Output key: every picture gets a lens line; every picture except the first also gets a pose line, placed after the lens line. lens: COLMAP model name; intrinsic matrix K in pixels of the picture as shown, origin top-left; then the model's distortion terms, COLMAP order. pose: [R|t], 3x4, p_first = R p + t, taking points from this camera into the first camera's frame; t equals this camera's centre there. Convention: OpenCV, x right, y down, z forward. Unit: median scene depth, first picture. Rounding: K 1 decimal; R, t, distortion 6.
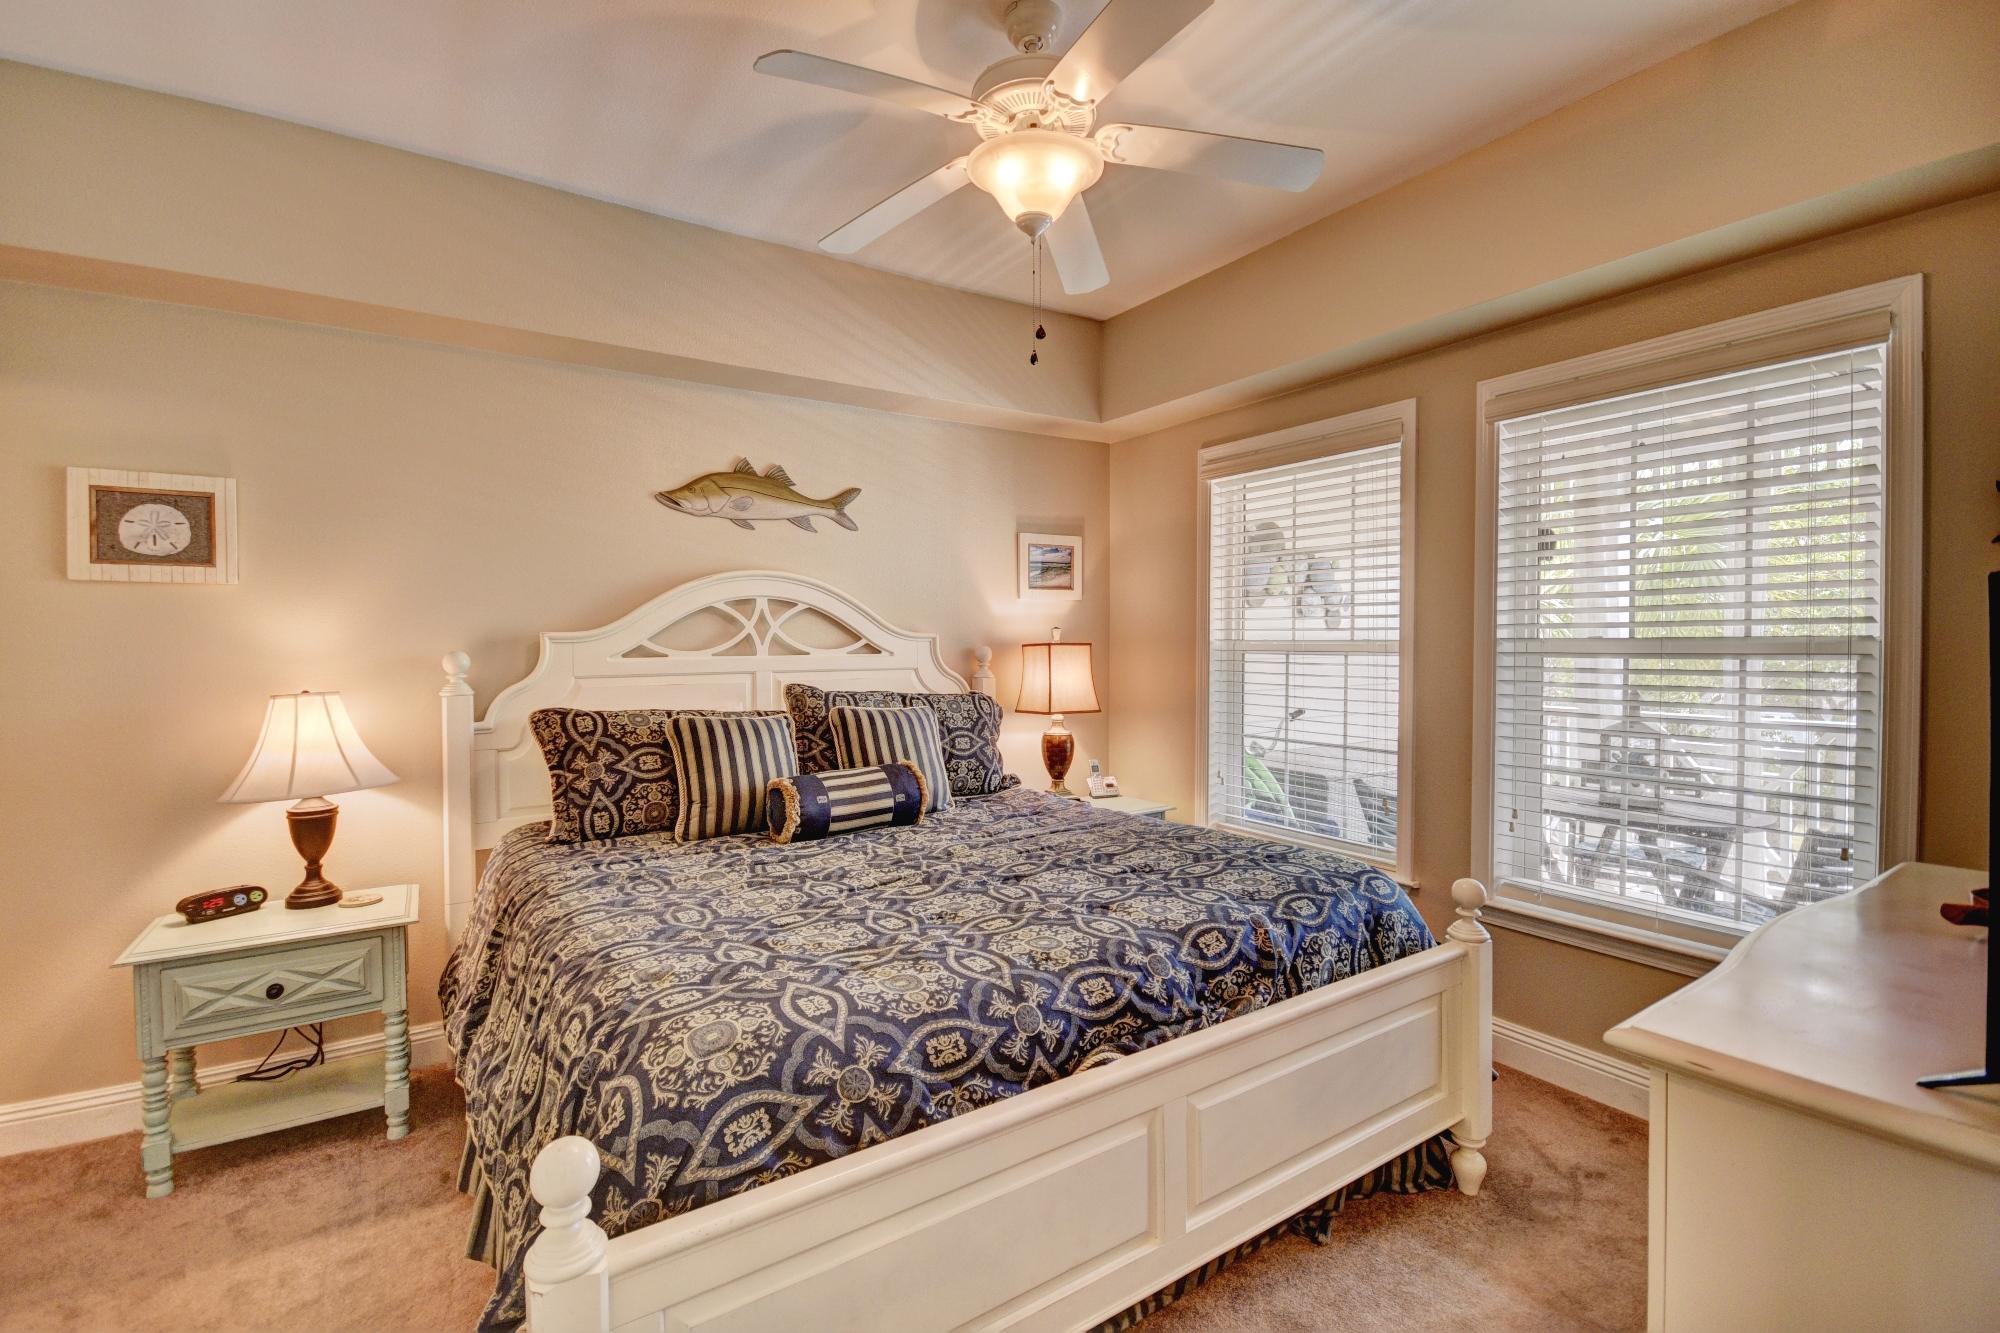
lens RADIAL K [[883.7, 0, 999.2], [0, 883.7, 669.8], [0, 0, 1]] dist [0.005514, -0.007150]
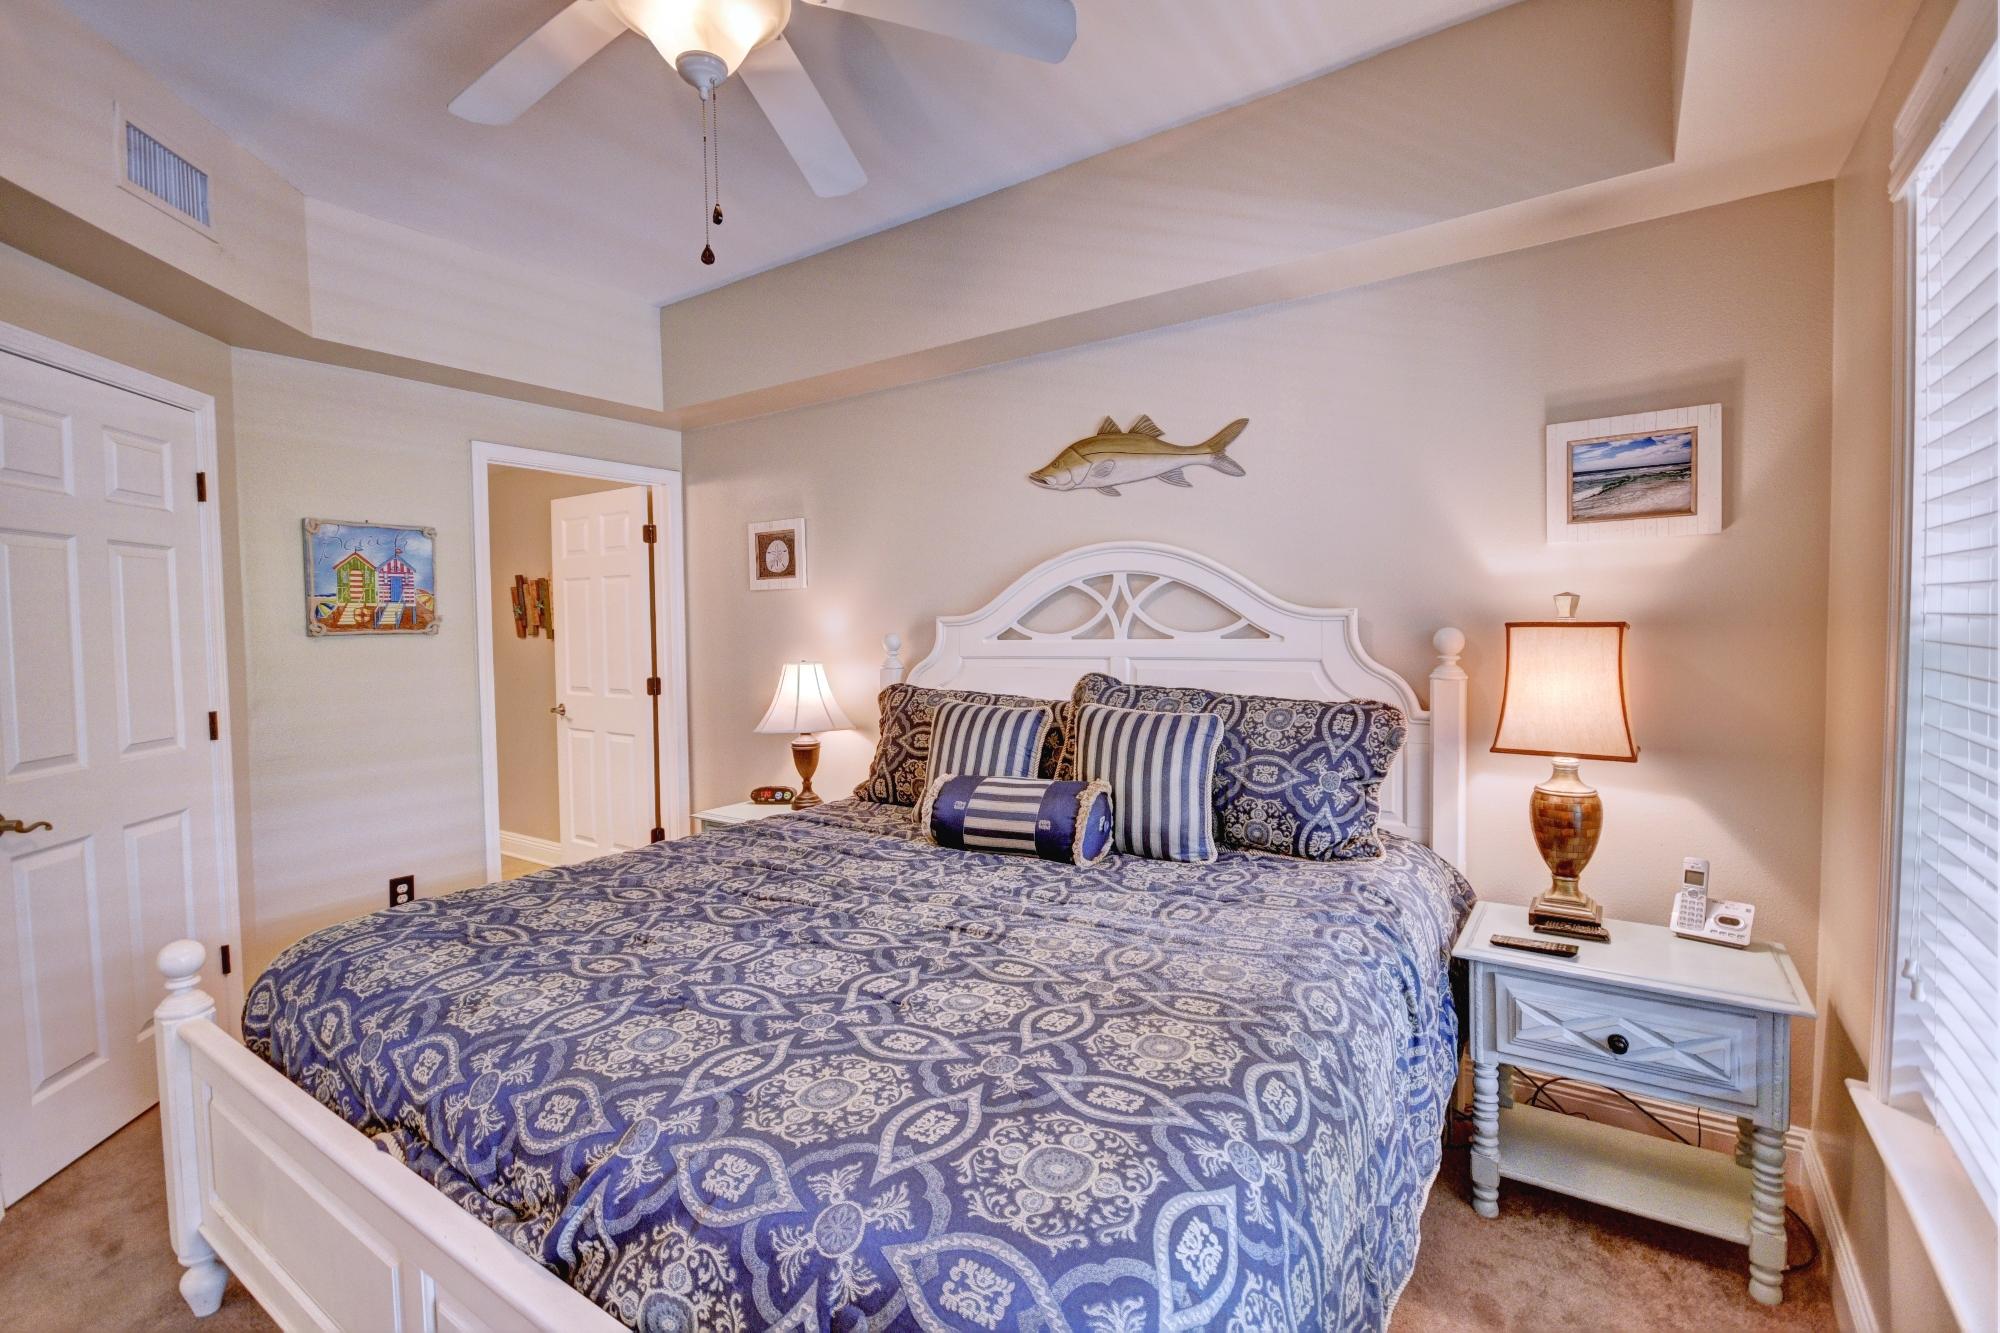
lens RADIAL K [[883.7, 0, 1010.0], [0, 883.7, 664.5], [0, 0, 1]] dist [0.005514, -0.007150]
pose [[0.380270, 0.041726, -0.923934, 0.507236], [-0.017133, 0.999128, 0.038070, -0.022912], [0.924717, 0.001353, 0.380653, 0.571434]]
